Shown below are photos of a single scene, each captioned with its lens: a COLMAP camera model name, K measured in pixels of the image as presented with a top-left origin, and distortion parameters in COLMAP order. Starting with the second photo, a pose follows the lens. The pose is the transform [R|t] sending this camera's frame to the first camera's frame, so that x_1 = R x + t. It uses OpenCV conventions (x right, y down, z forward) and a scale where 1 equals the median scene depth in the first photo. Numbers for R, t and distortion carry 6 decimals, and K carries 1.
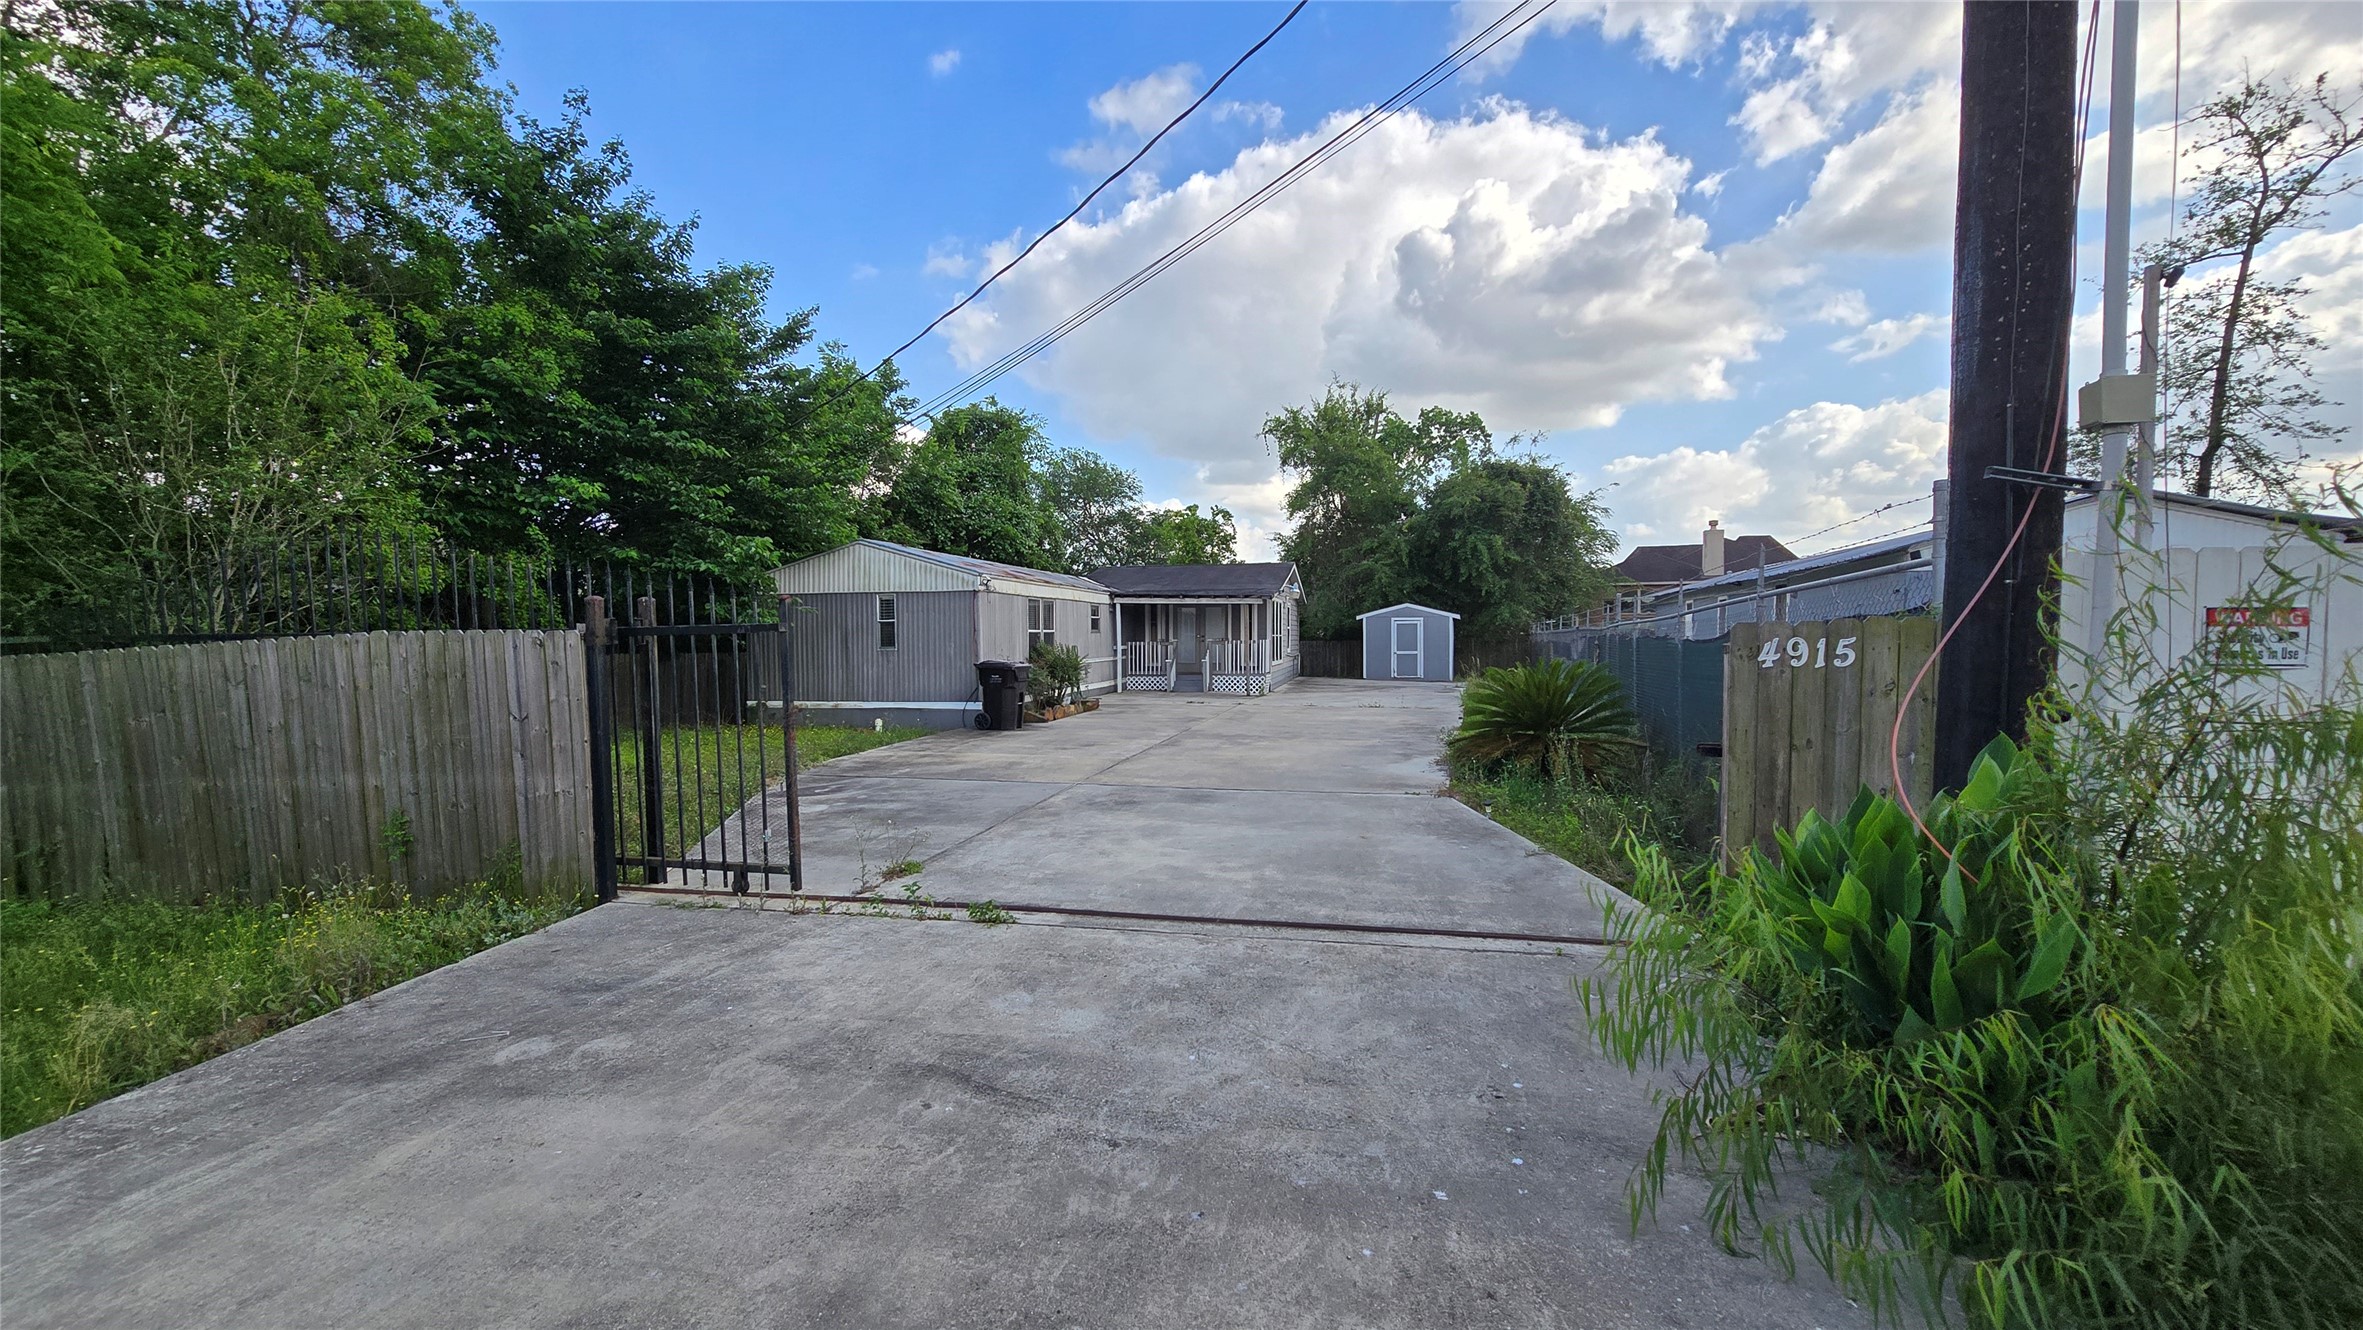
lens RADIAL K [[948.5, 0, 1172.7], [0, 948.5, 692.2], [0, 0, 1]] dist [0.000235, 0.000081]
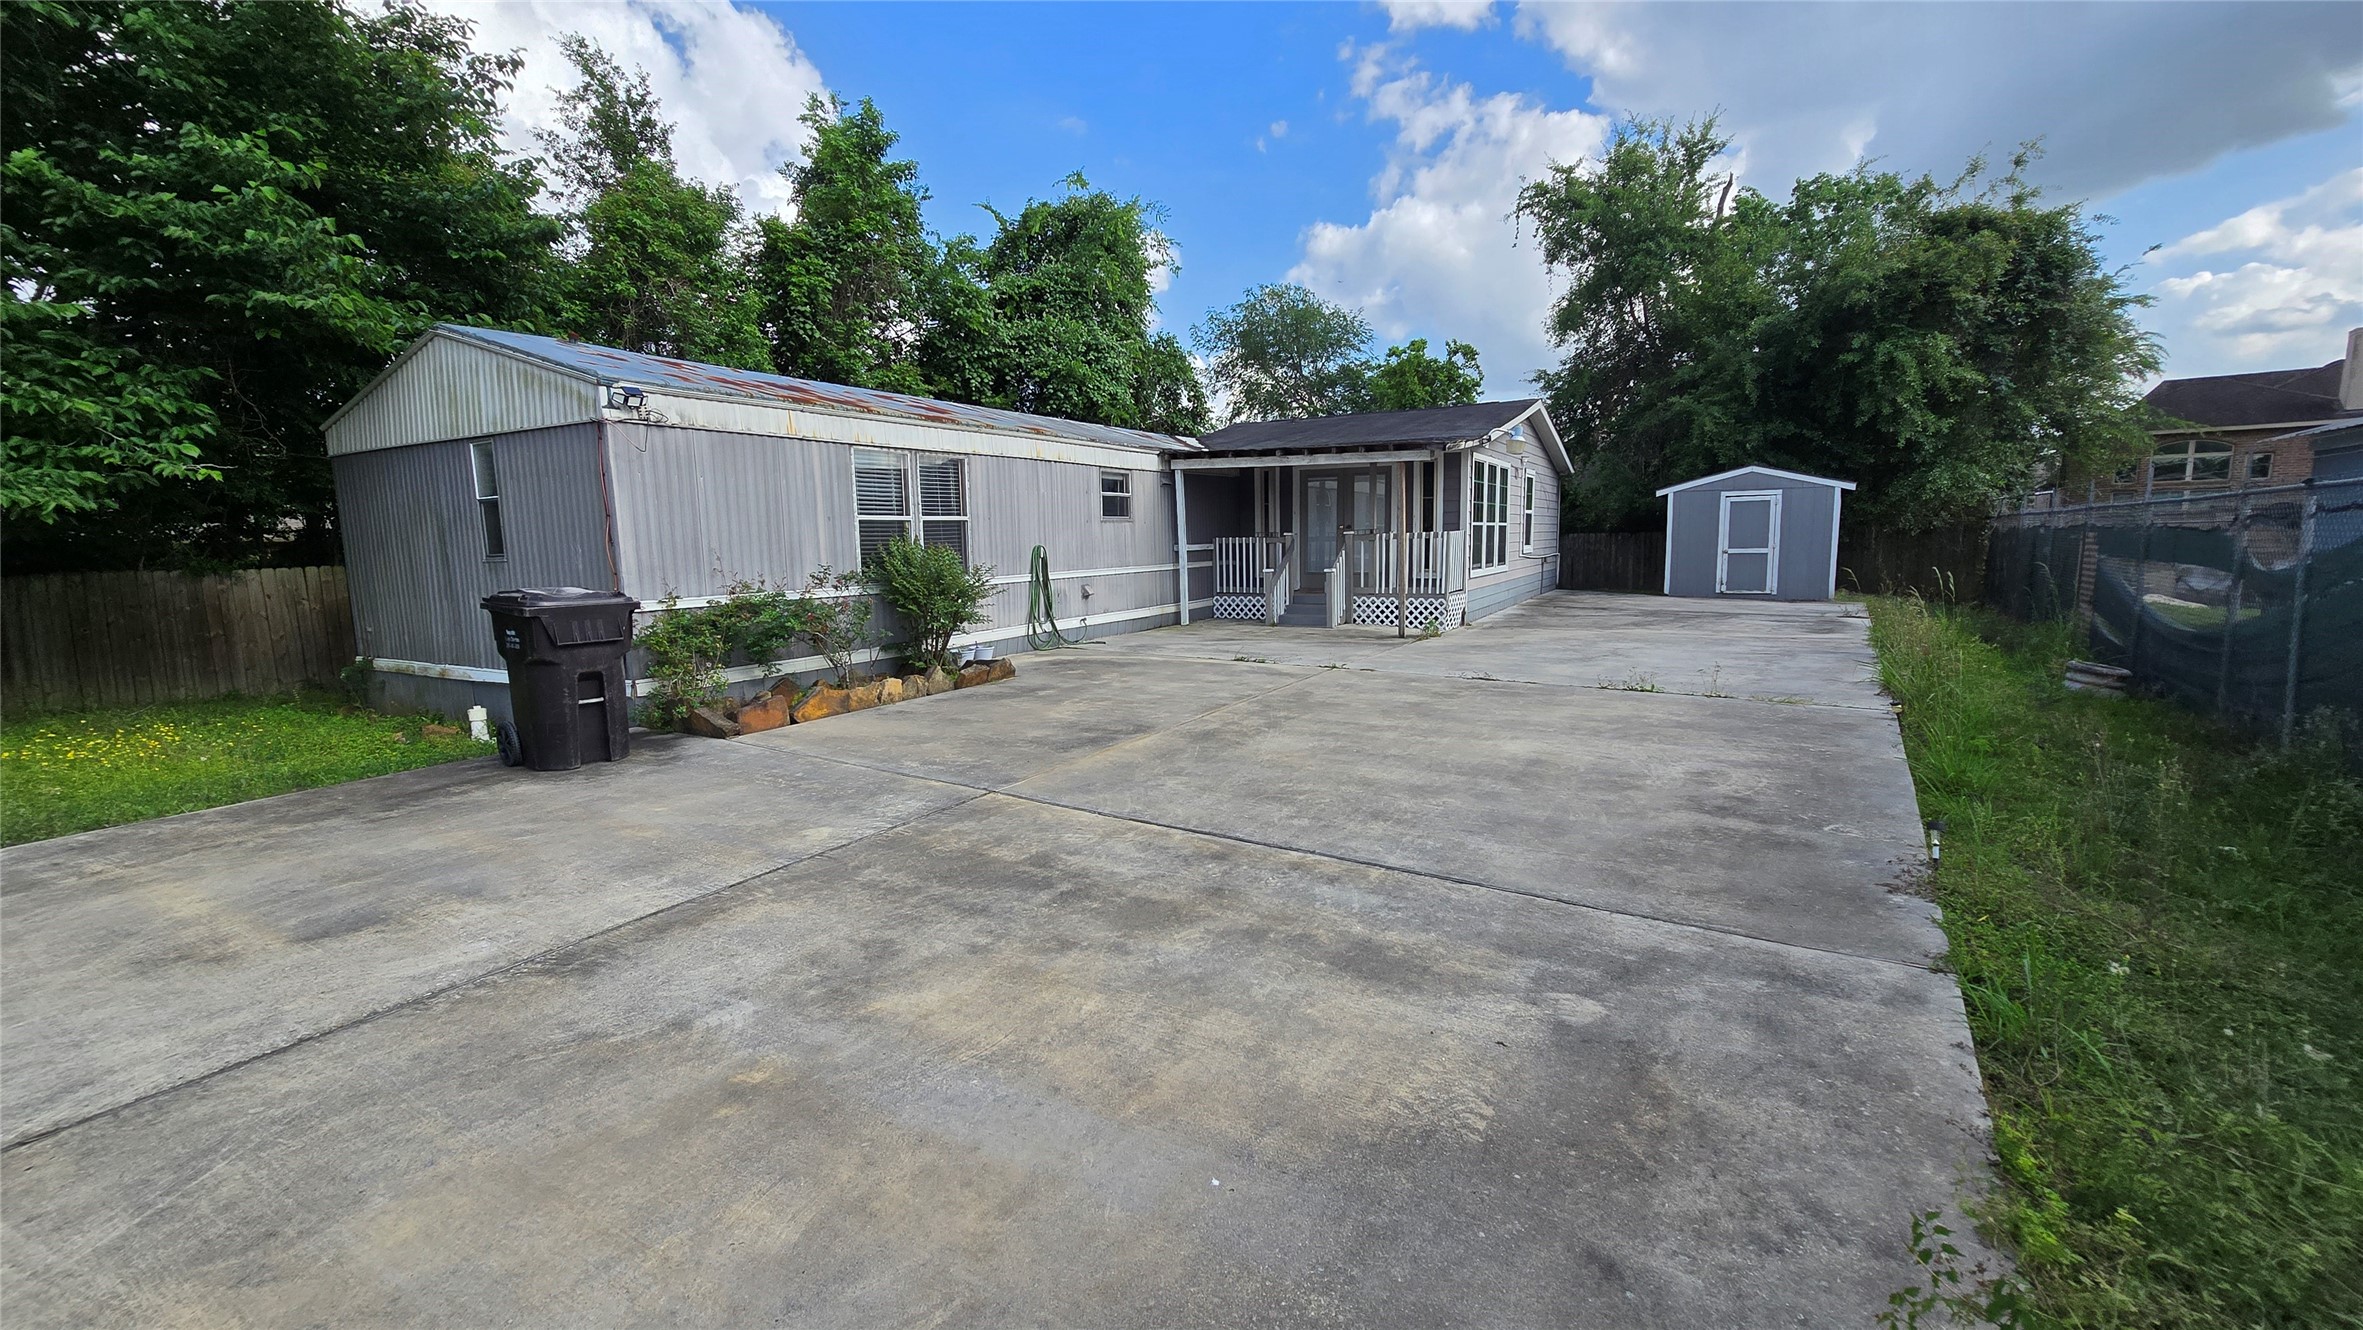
lens RADIAL K [[976.4, 0, 1181.5], [0, 976.4, 665.0], [0, 0, 1]] dist [0.000452, 0.000259]
pose [[0.957850, 0.025384, -0.286144, 0.101619], [-0.003997, 0.997170, 0.075077, -0.017897], [0.287240, -0.070769, 0.955241, 0.373037]]
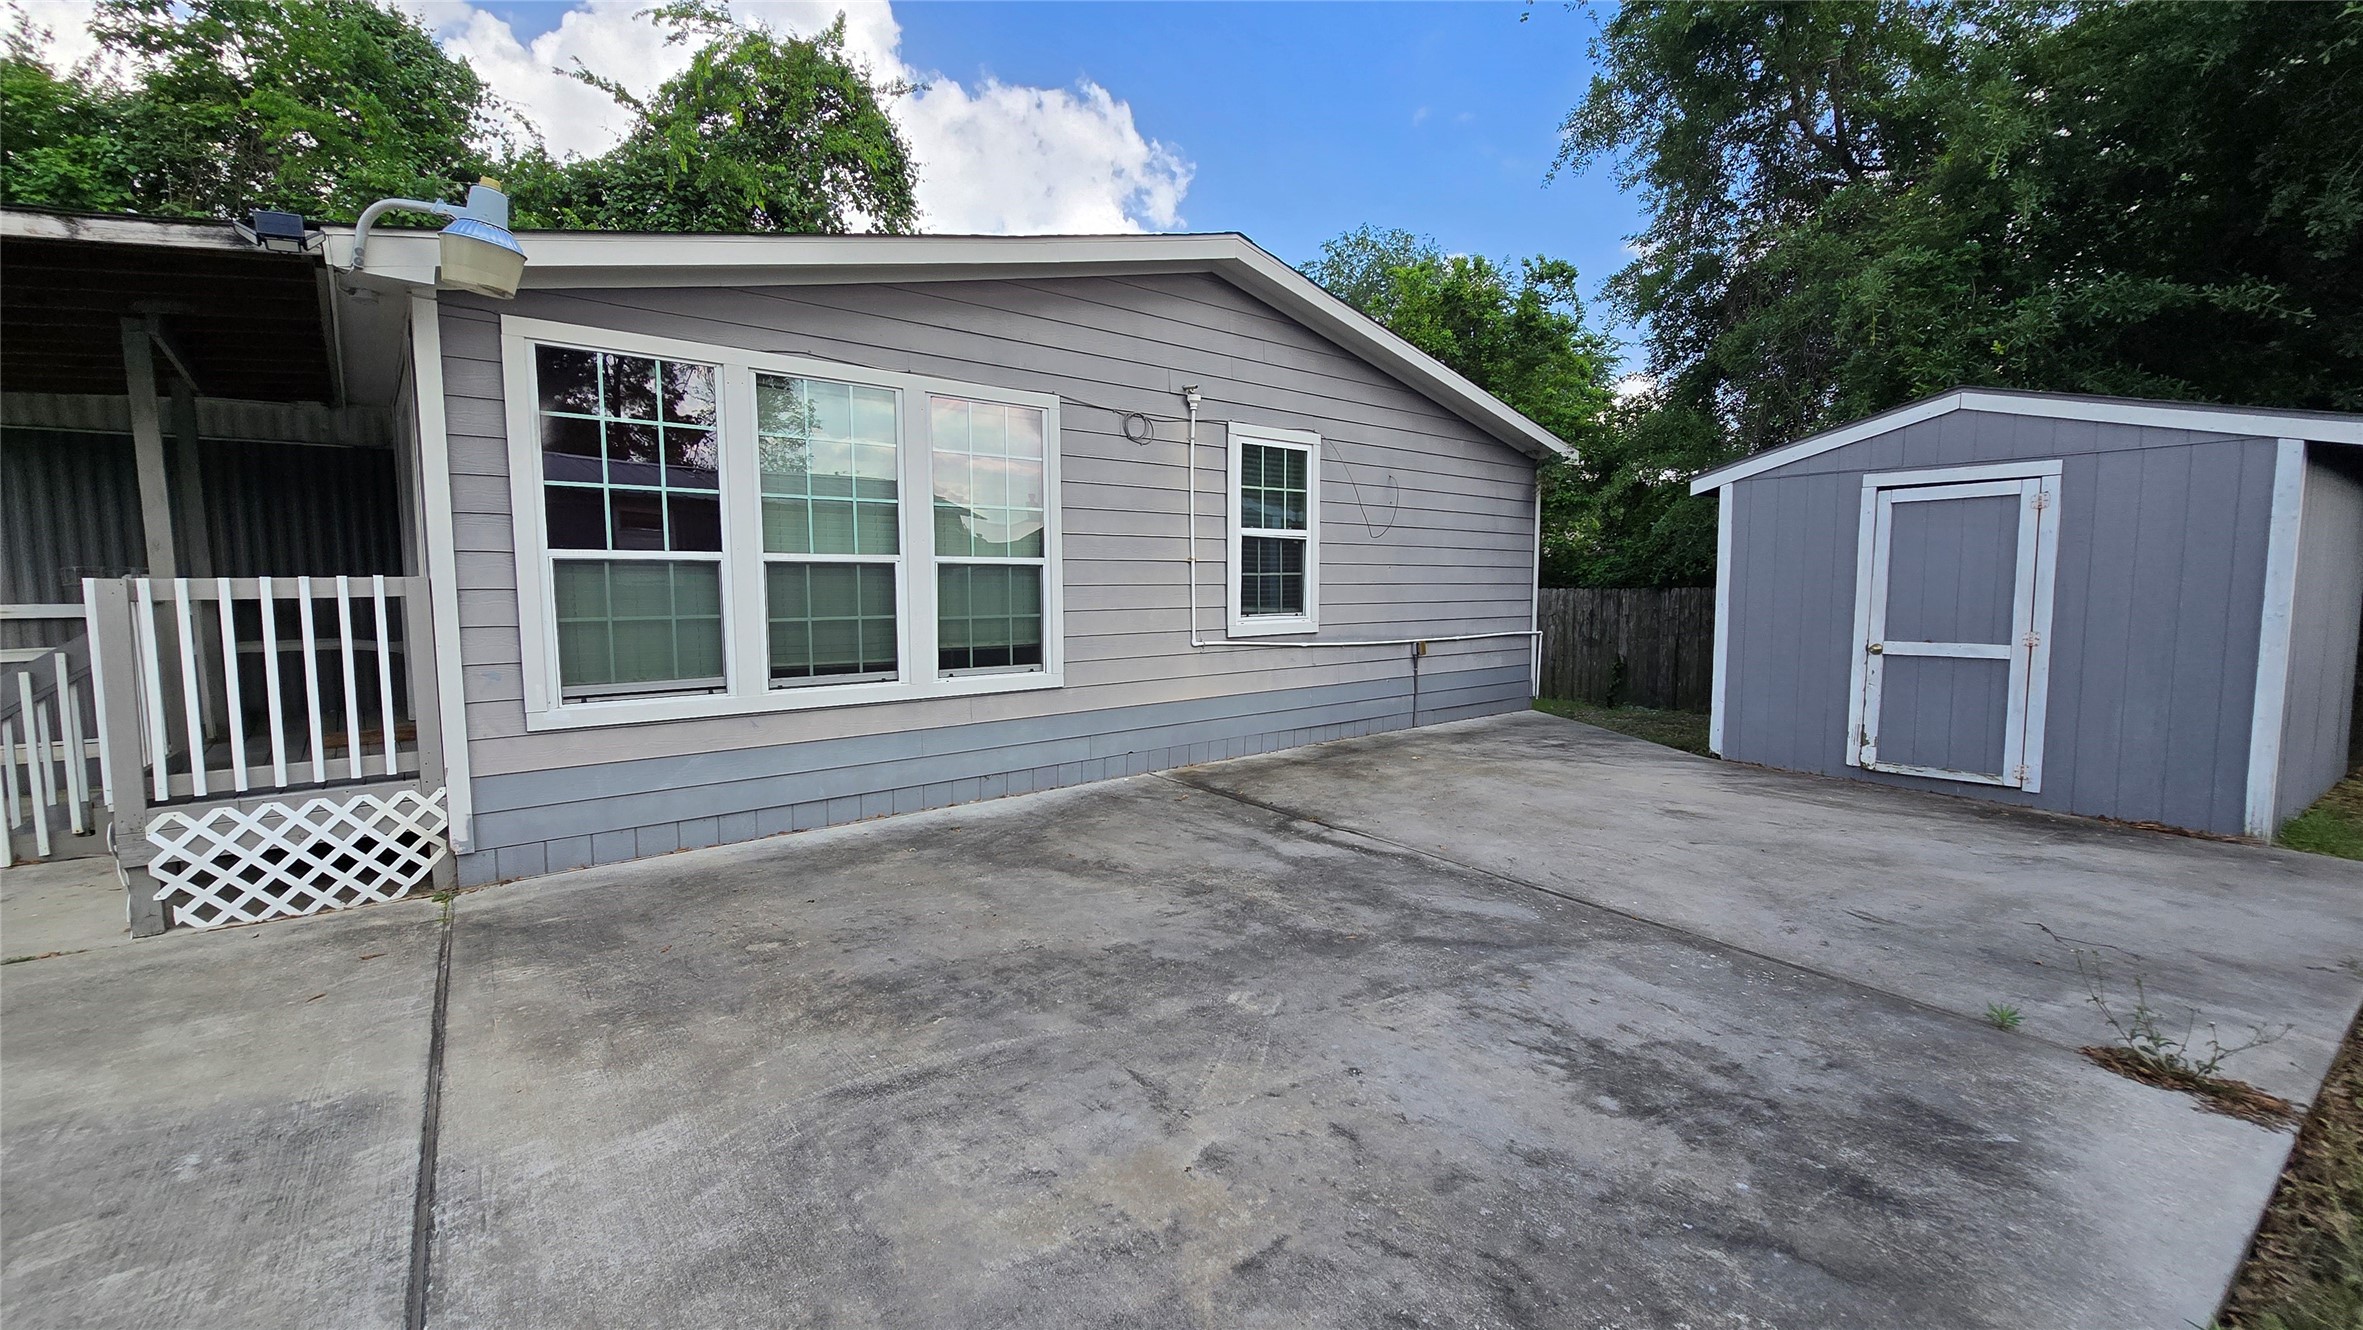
lens RADIAL K [[976.4, 0, 1181.5], [0, 976.4, 665.0], [0, 0, 1]] dist [0.000452, 0.000259]
pose [[0.792055, 0.053147, -0.608132, 0.293043], [-0.040261, 0.998582, 0.034832, -0.046871], [0.609121, -0.003104, 0.793072, 0.892564]]
